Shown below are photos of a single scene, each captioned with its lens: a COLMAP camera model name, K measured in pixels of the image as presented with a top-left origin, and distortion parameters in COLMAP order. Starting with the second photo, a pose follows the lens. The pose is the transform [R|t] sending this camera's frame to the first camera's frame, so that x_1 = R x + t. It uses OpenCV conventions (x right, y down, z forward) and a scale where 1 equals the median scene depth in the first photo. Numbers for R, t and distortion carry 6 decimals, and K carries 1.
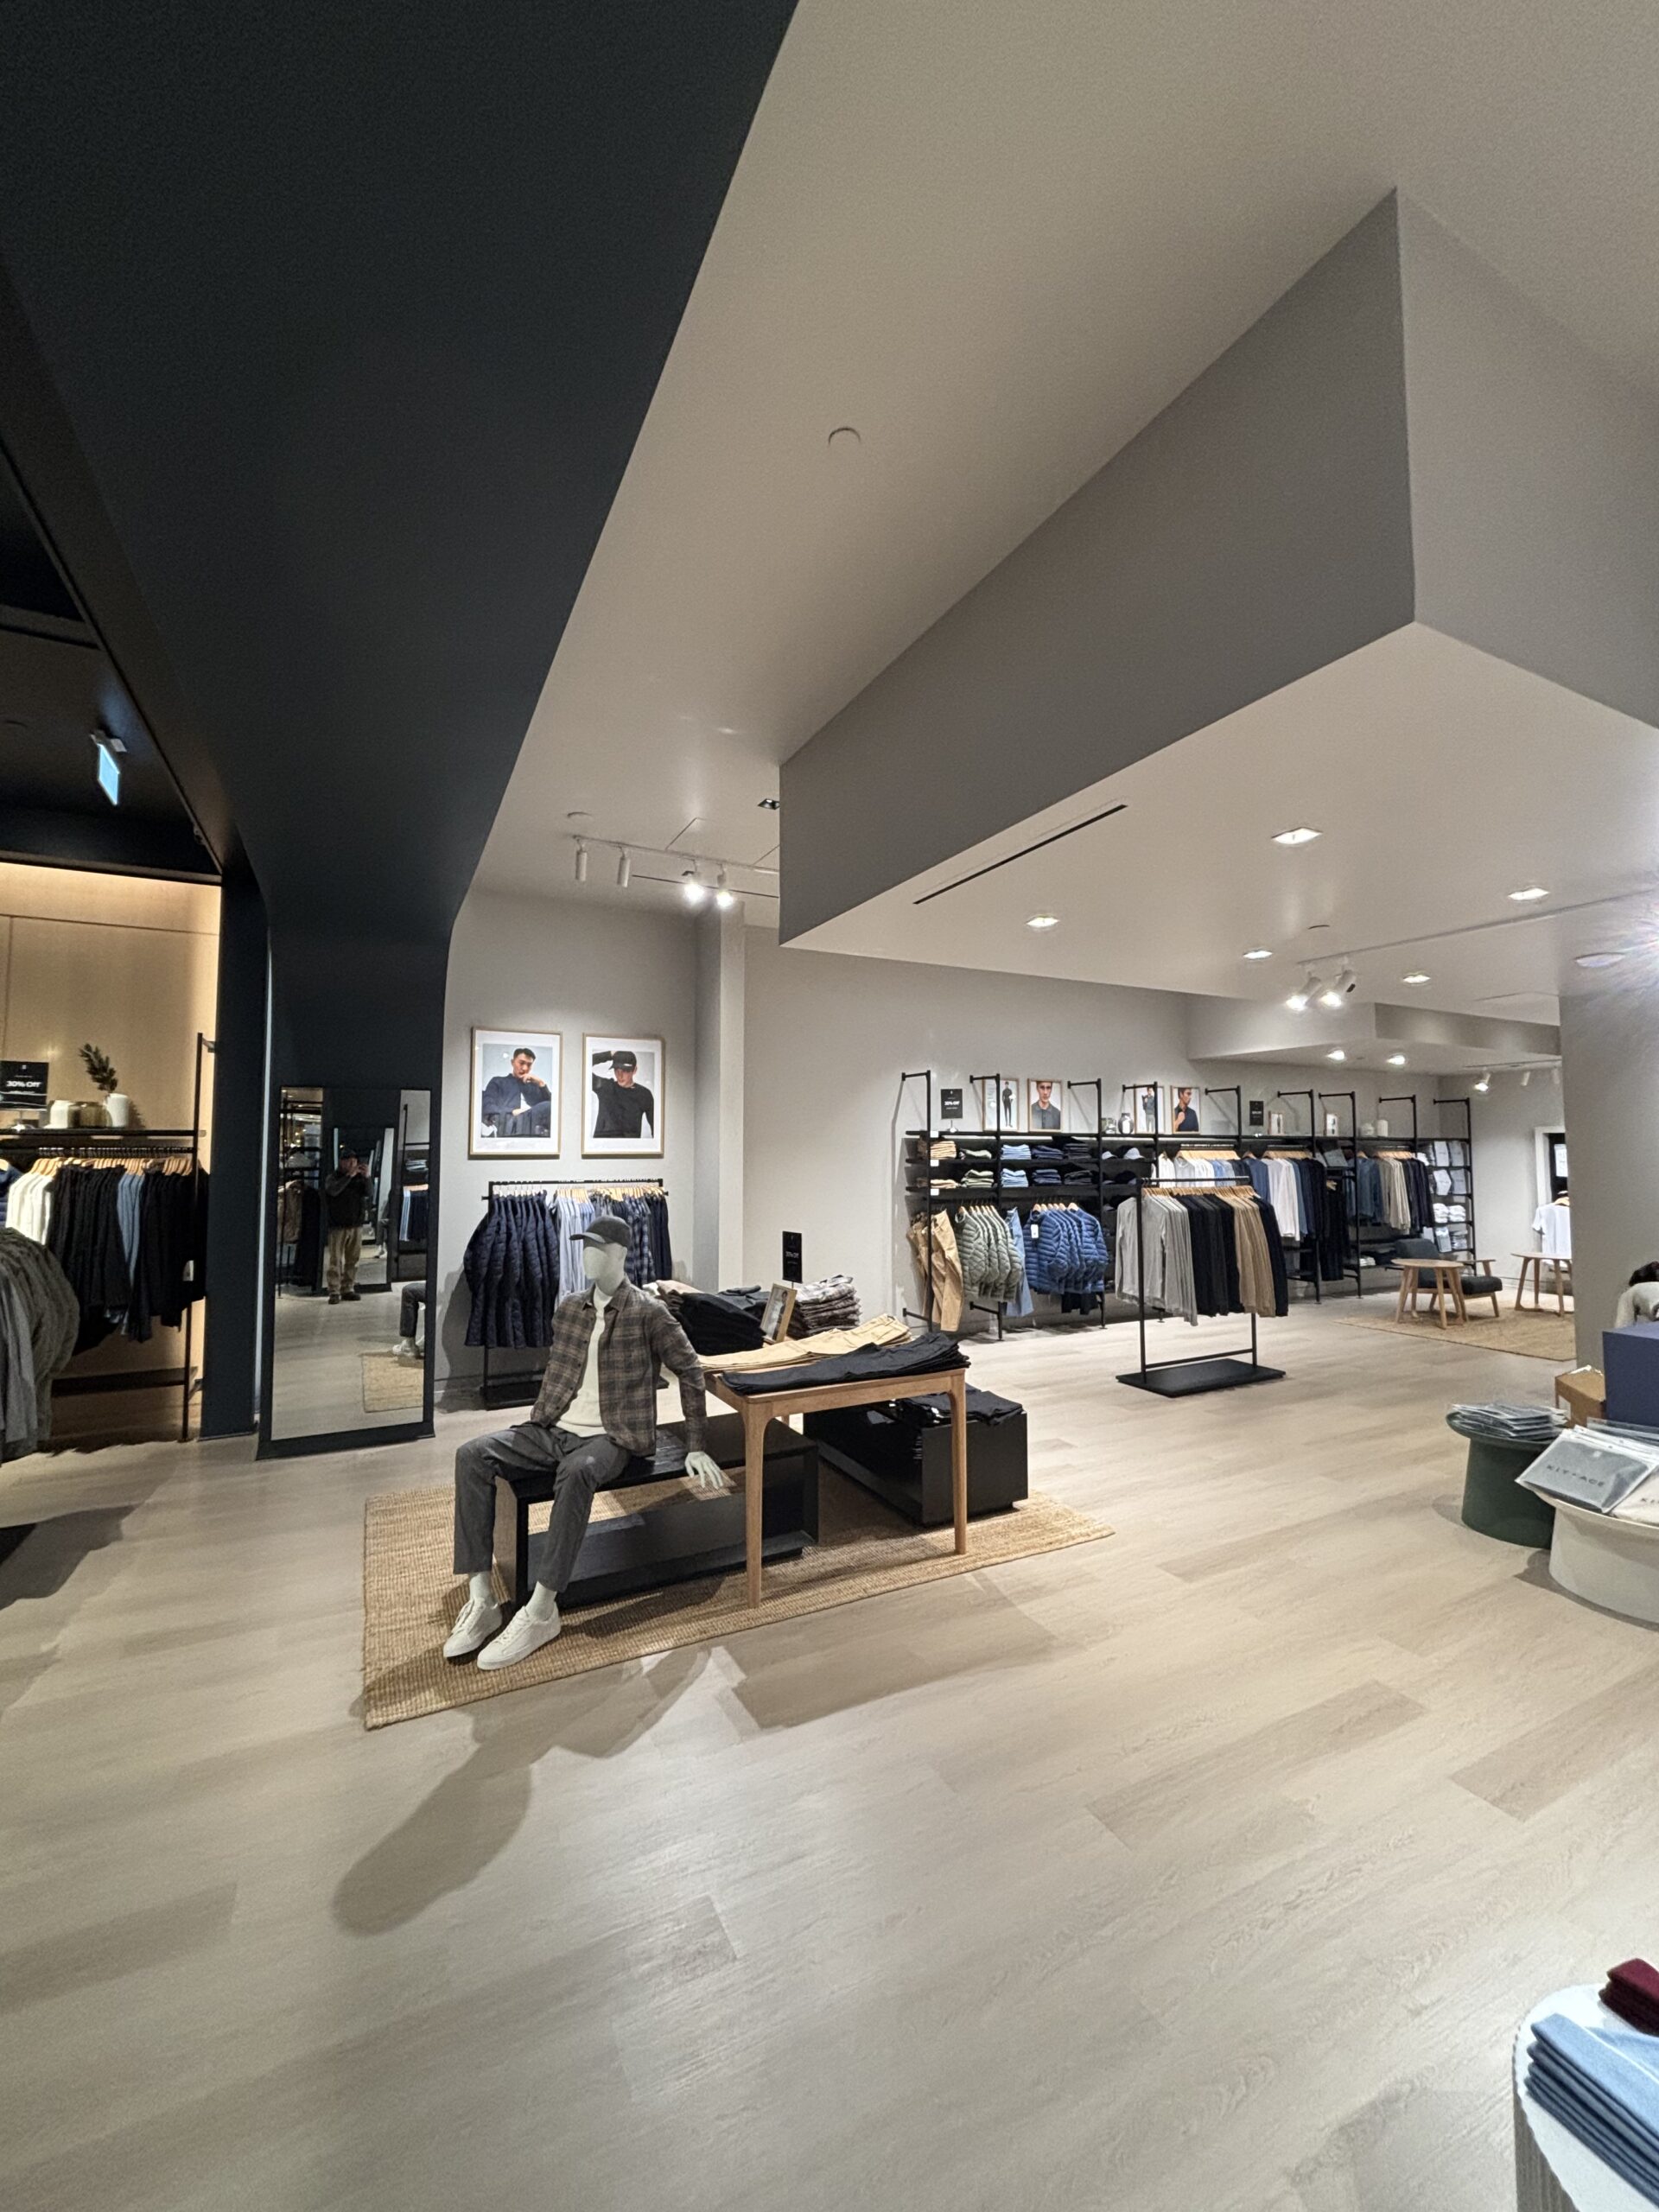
lens RADIAL K [[880.3, 0, 829.5], [0, 880.3, 1106.0], [0, 0, 1]] dist [-0.001551, -0.000511]
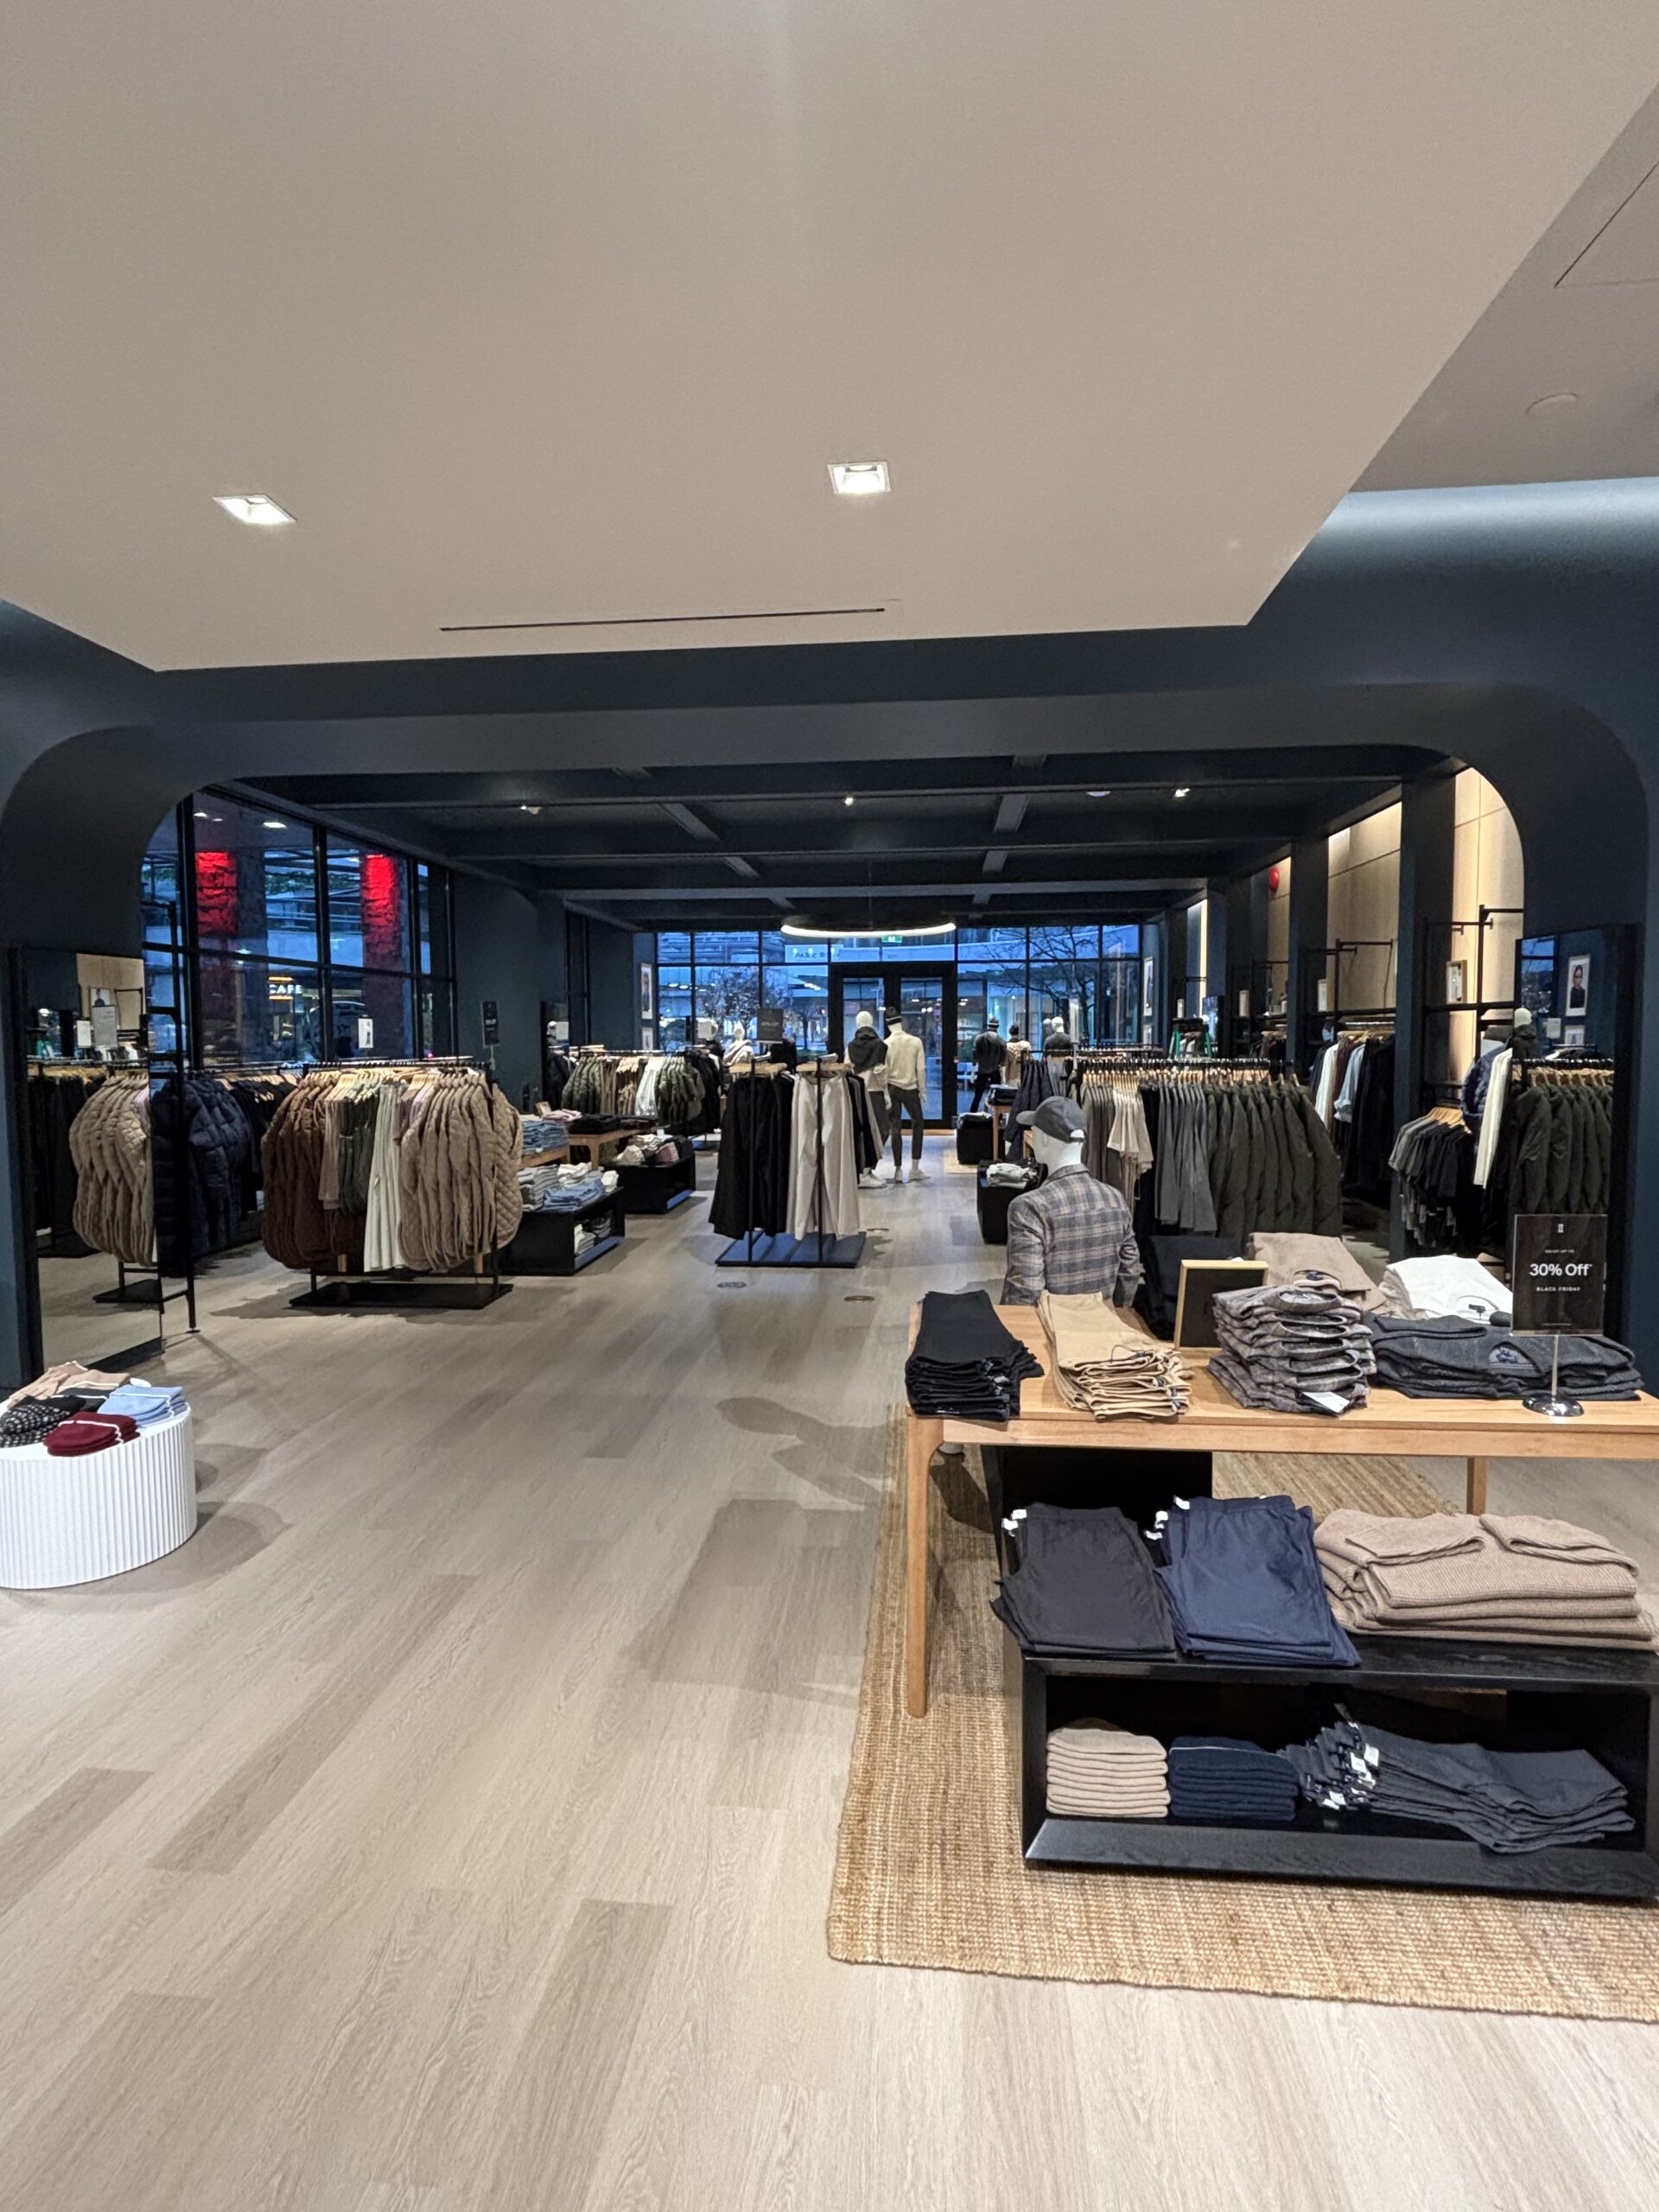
lens RADIAL K [[1061.0, 0, 829.5], [0, 1061.0, 1106.0], [0, 0, 1]] dist [0.000570, 0.000092]
pose [[-0.528441, 0.070274, -0.846056, 0.343837], [0.057144, 0.997252, 0.047141, 0.033902], [0.847044, -0.023436, -0.531005, 0.621300]]
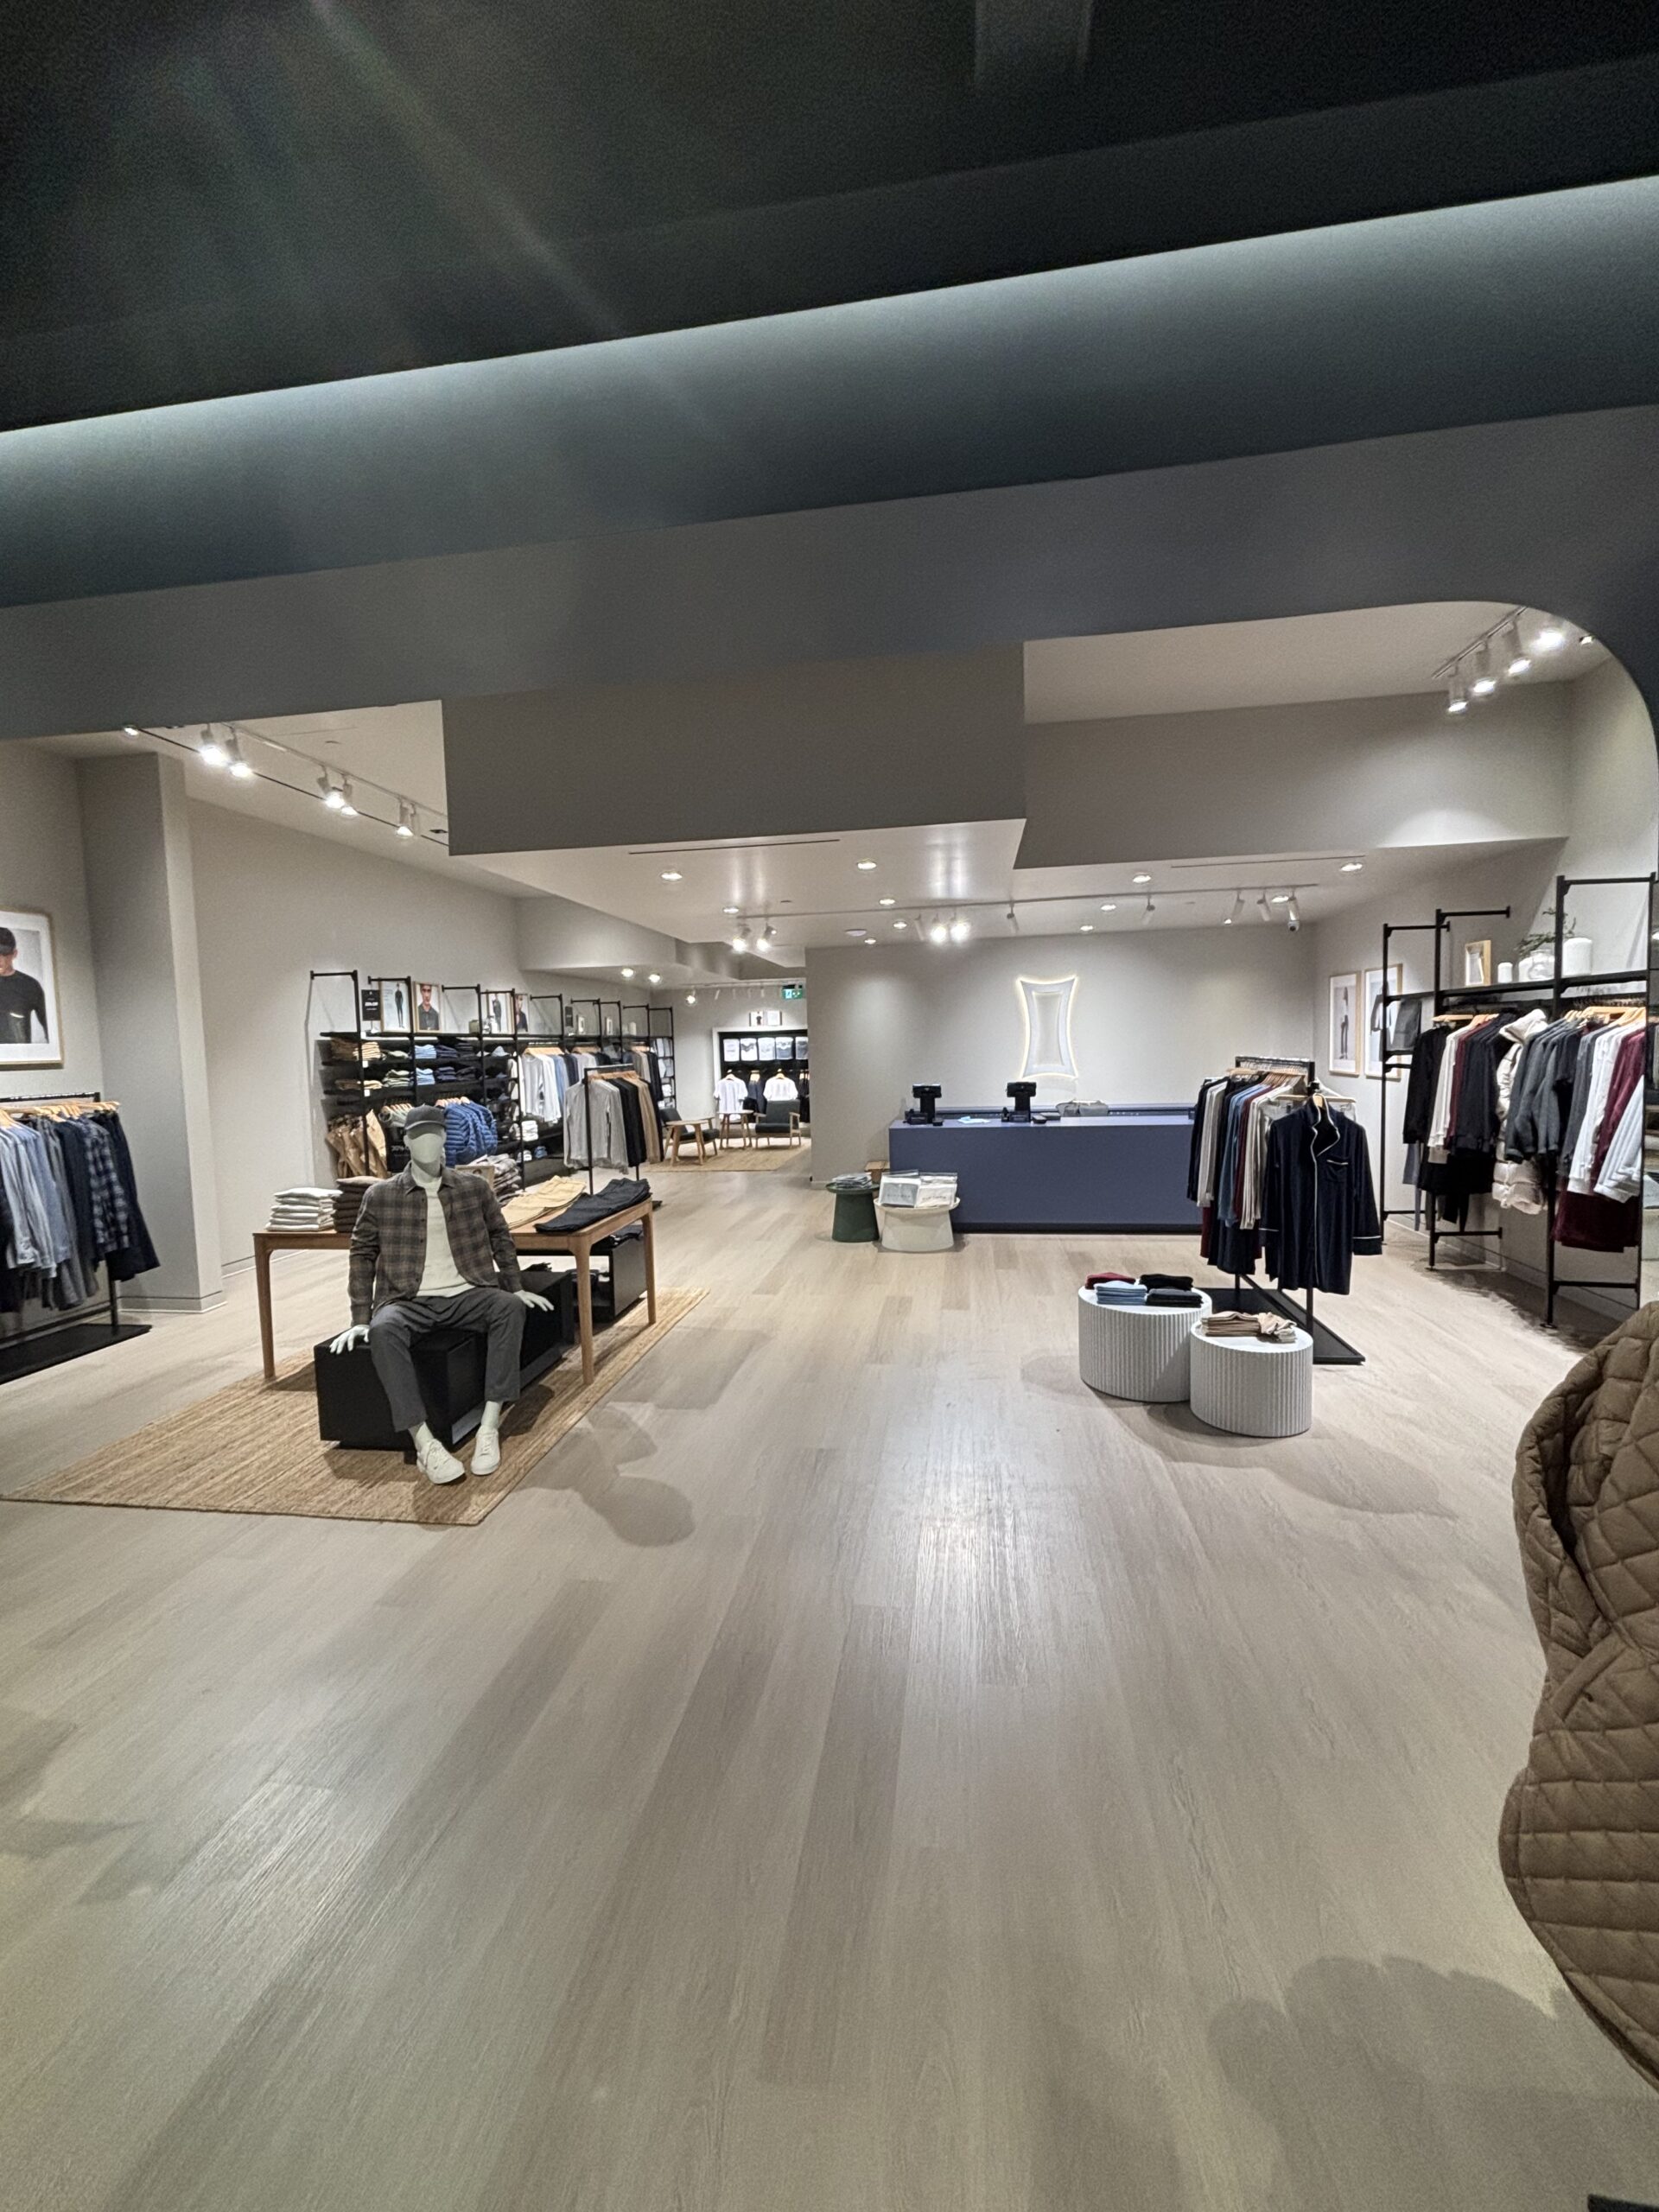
lens RADIAL K [[880.3, 0, 829.5], [0, 880.3, 1106.0], [0, 0, 1]] dist [-0.001551, -0.000511]
pose [[0.580677, -0.075491, 0.810626, -0.382251], [-0.011869, 0.994801, 0.101145, 0.004459], [-0.814047, -0.068353, 0.576762, -0.014835]]
